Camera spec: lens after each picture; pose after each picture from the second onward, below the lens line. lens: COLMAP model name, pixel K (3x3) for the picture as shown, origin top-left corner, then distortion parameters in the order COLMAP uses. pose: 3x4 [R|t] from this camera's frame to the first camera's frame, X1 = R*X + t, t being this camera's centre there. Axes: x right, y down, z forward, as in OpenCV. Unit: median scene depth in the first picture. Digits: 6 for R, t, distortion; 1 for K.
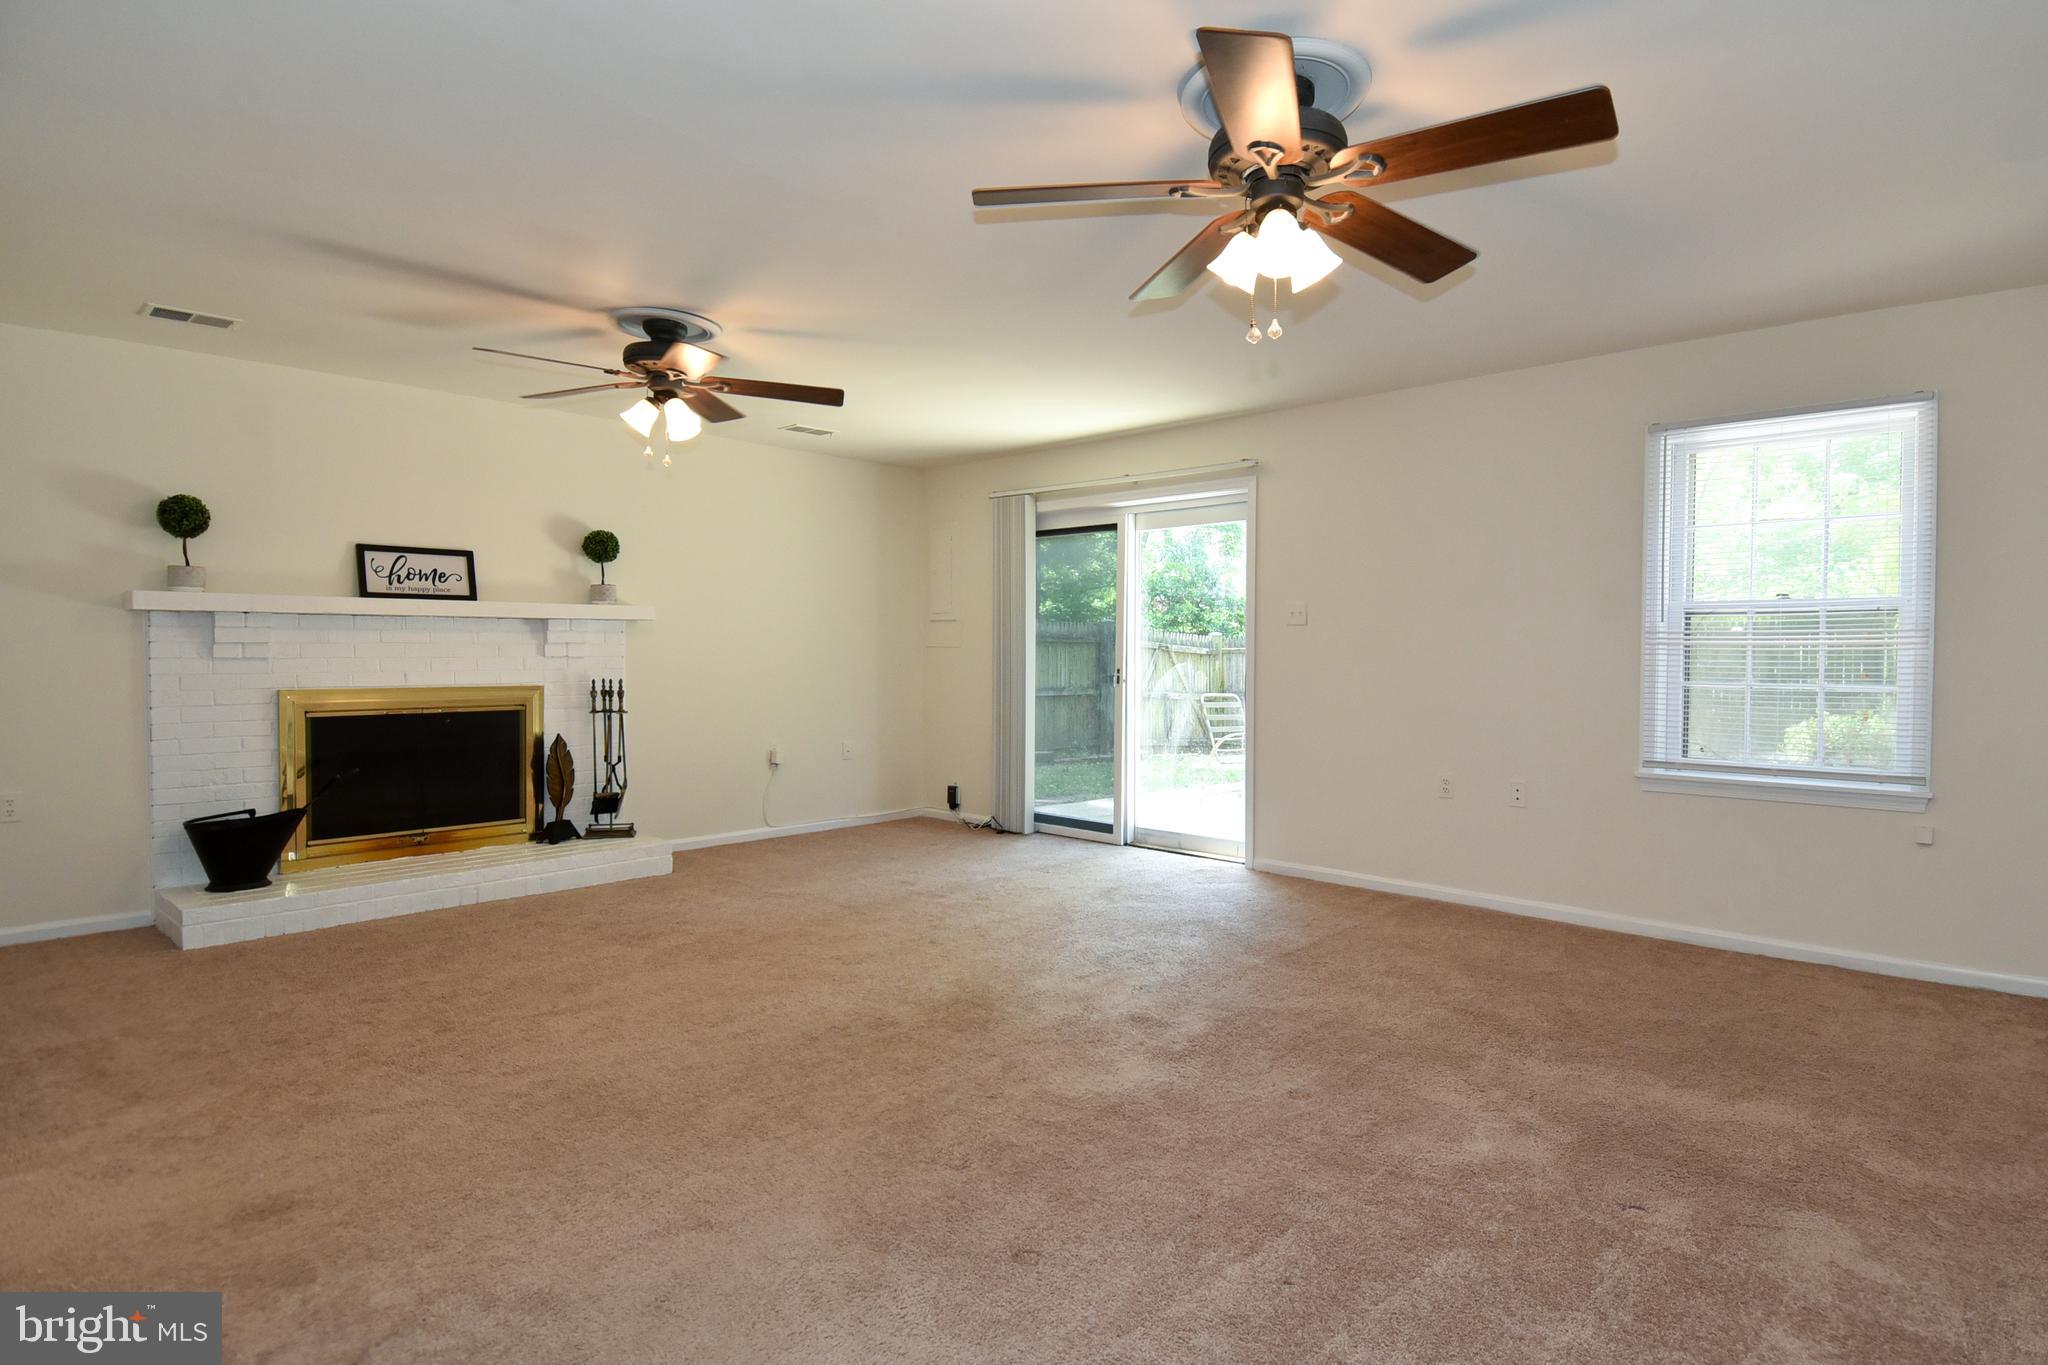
lens RADIAL K [[1076.8, 0, 1055.5], [0, 1076.8, 661.7], [0, 0, 1]] dist [0.049661, -0.052987]
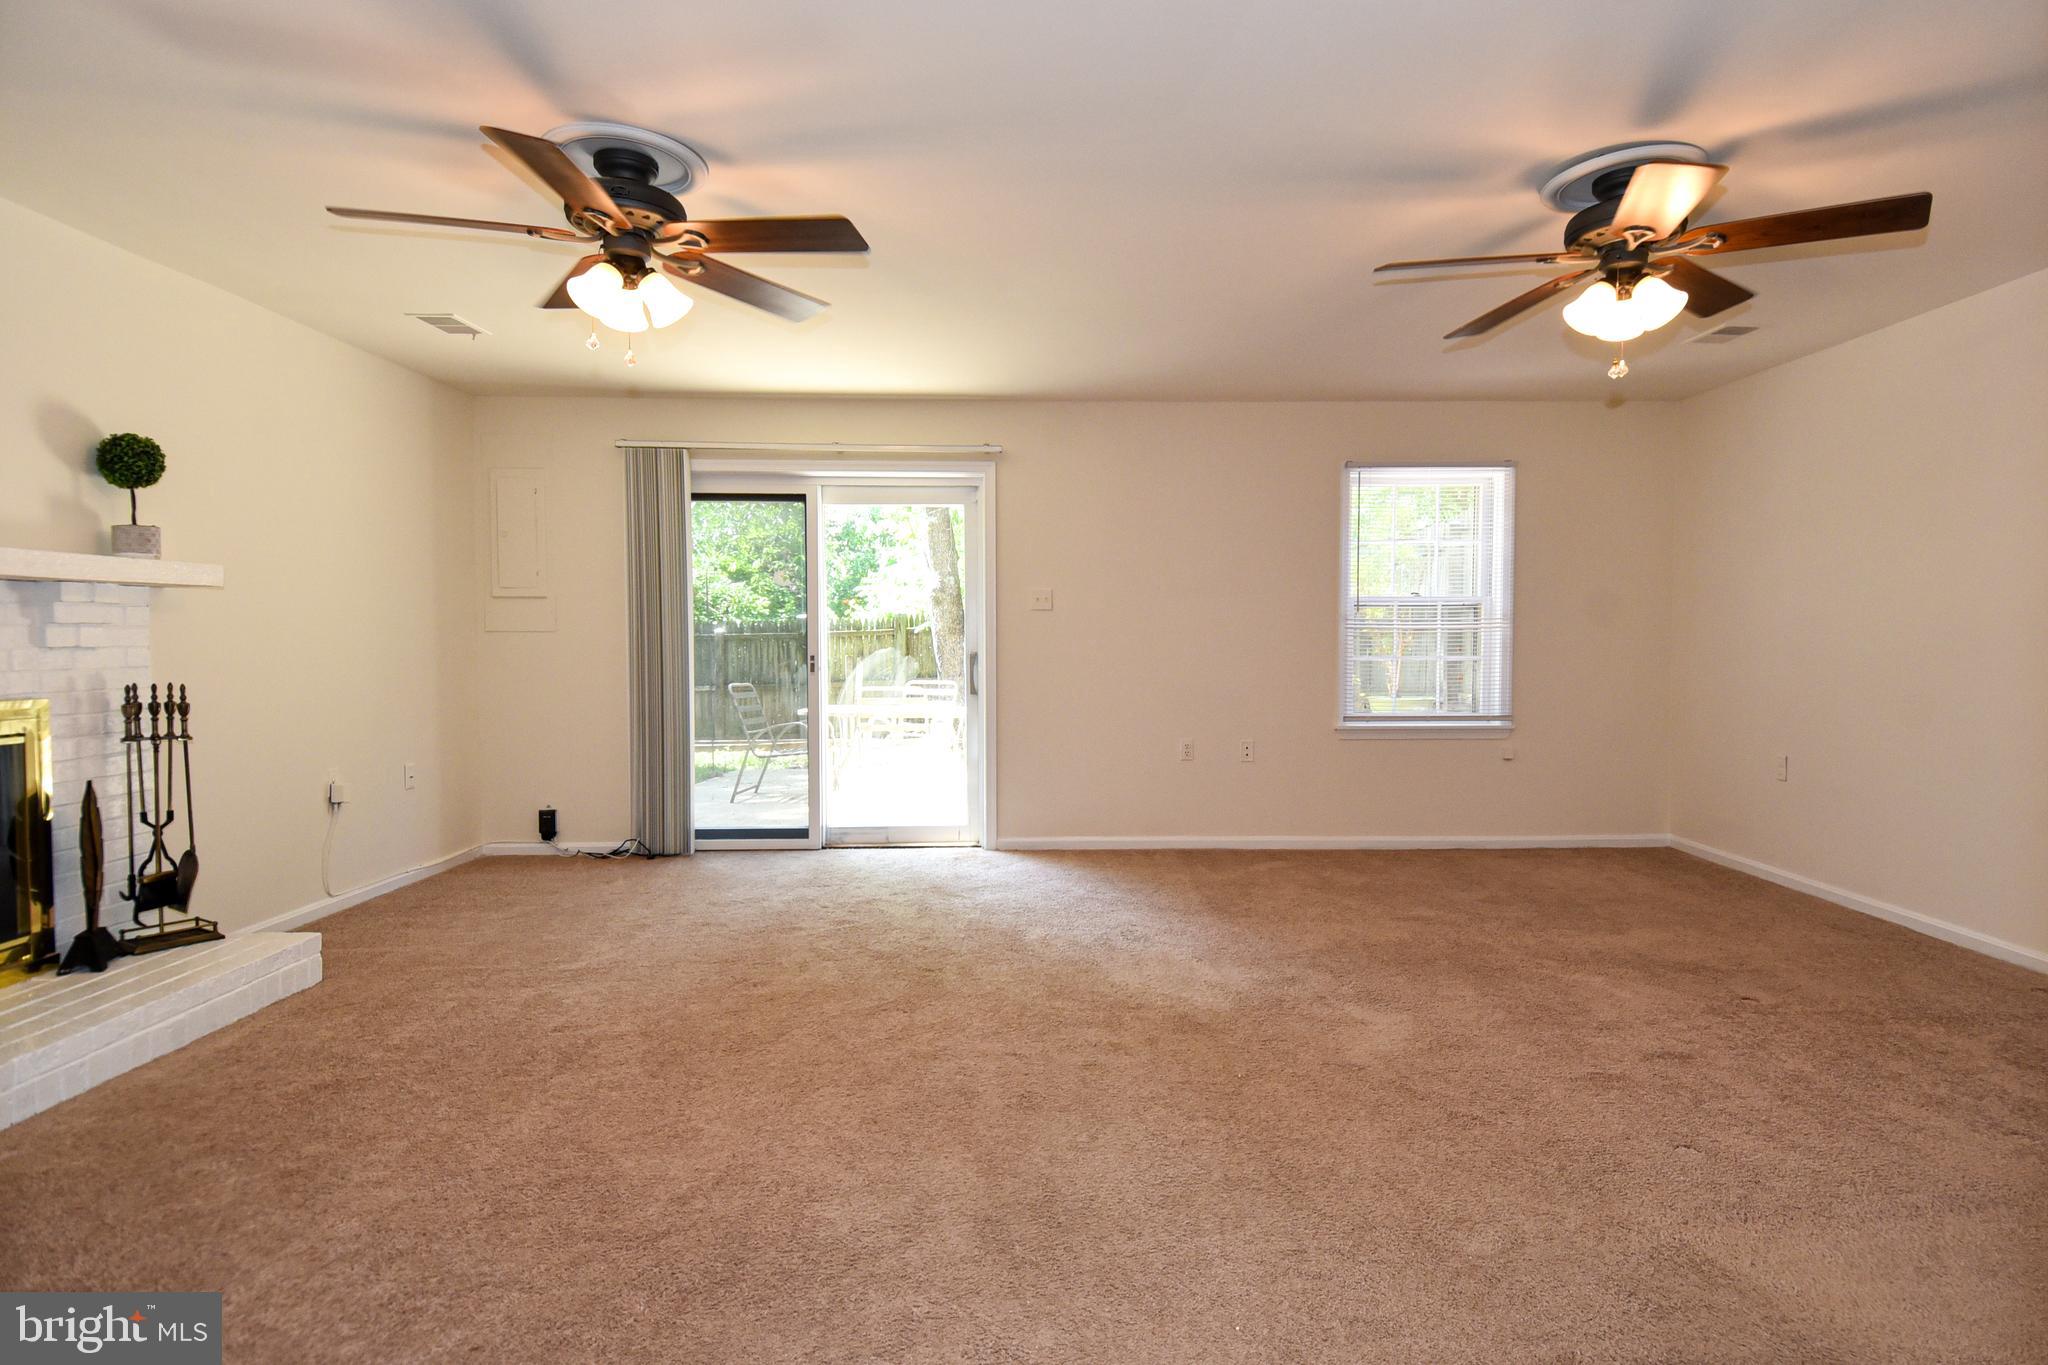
lens RADIAL K [[1076.8, 0, 1055.5], [0, 1076.8, 661.7], [0, 0, 1]] dist [0.049661, -0.052987]
pose [[0.724211, -0.019163, 0.689312, -0.469690], [0.012087, 0.999813, 0.015096, 0.000528], [-0.689472, -0.002601, 0.724308, 0.225517]]
